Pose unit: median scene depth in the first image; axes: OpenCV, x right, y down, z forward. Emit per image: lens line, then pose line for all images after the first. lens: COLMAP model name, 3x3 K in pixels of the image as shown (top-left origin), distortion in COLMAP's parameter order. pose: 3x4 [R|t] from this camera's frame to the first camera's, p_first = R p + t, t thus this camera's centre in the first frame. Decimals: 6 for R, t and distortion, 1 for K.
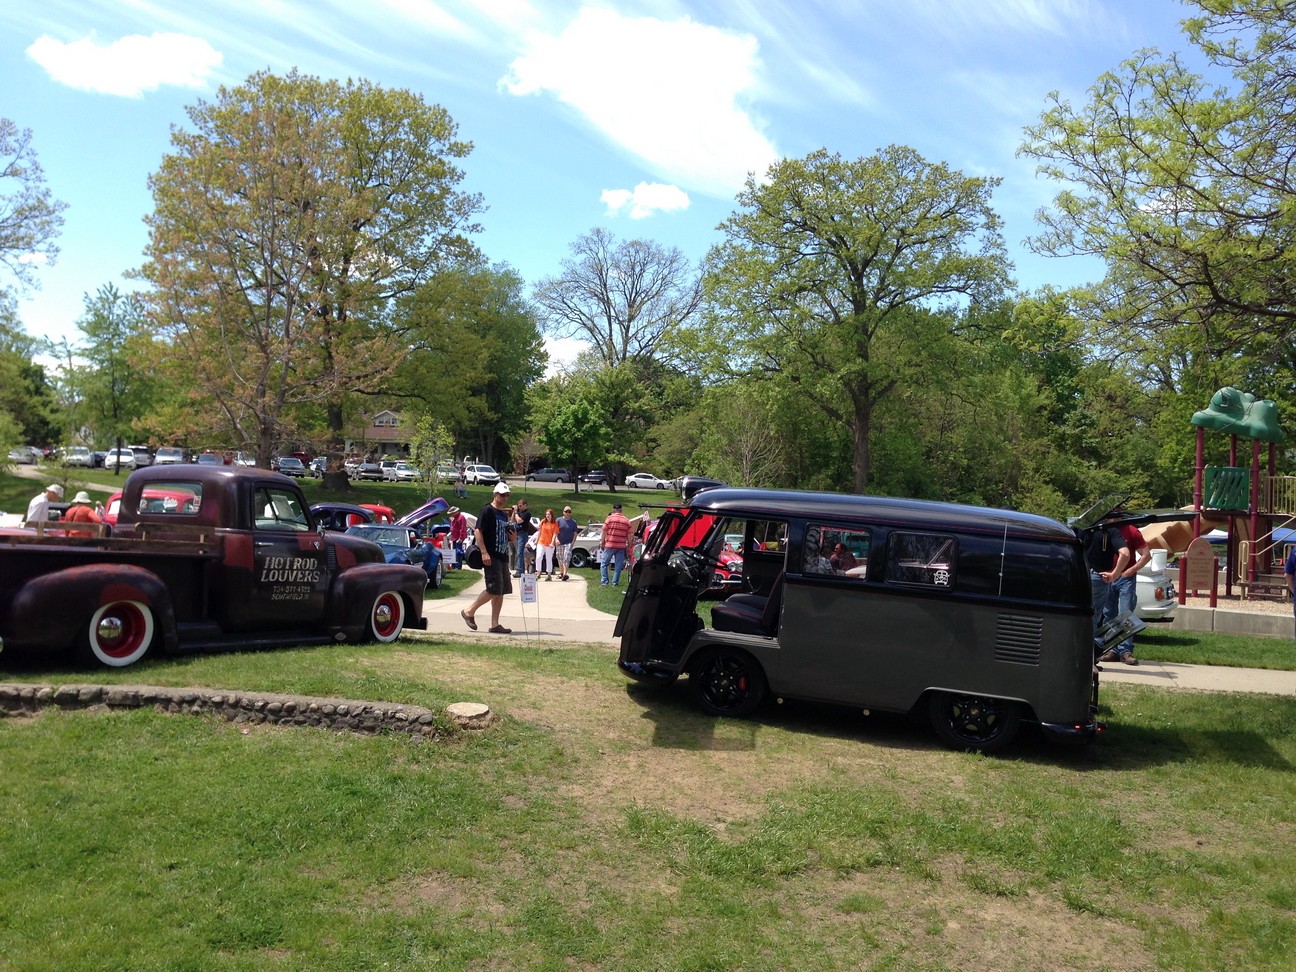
lens RADIAL K [[1210.0, 0, 670.1], [0, 1210.0, 507.0], [0, 0, 1]] dist [0.133617, -0.256845]
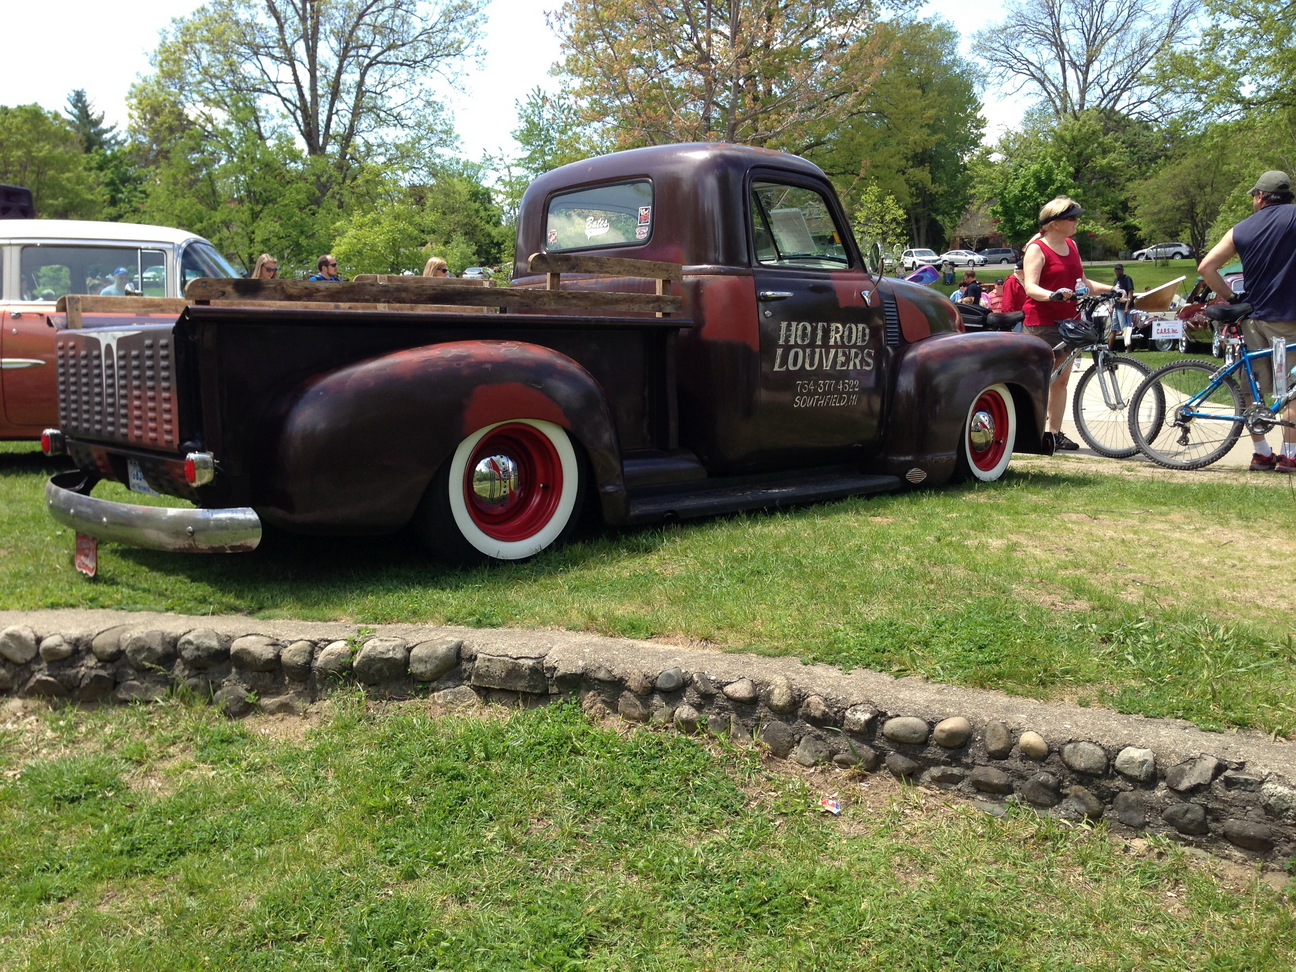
lens RADIAL K [[1230.0, 0, 648.0], [0, 1230.0, 486.0], [0, 0, 1]] dist [0.055845, -0.015429]
pose [[0.936010, -0.006827, -0.351907, -0.200459], [0.057950, 0.989157, 0.134947, 0.035238], [0.347170, -0.146705, 0.926256, 0.500012]]
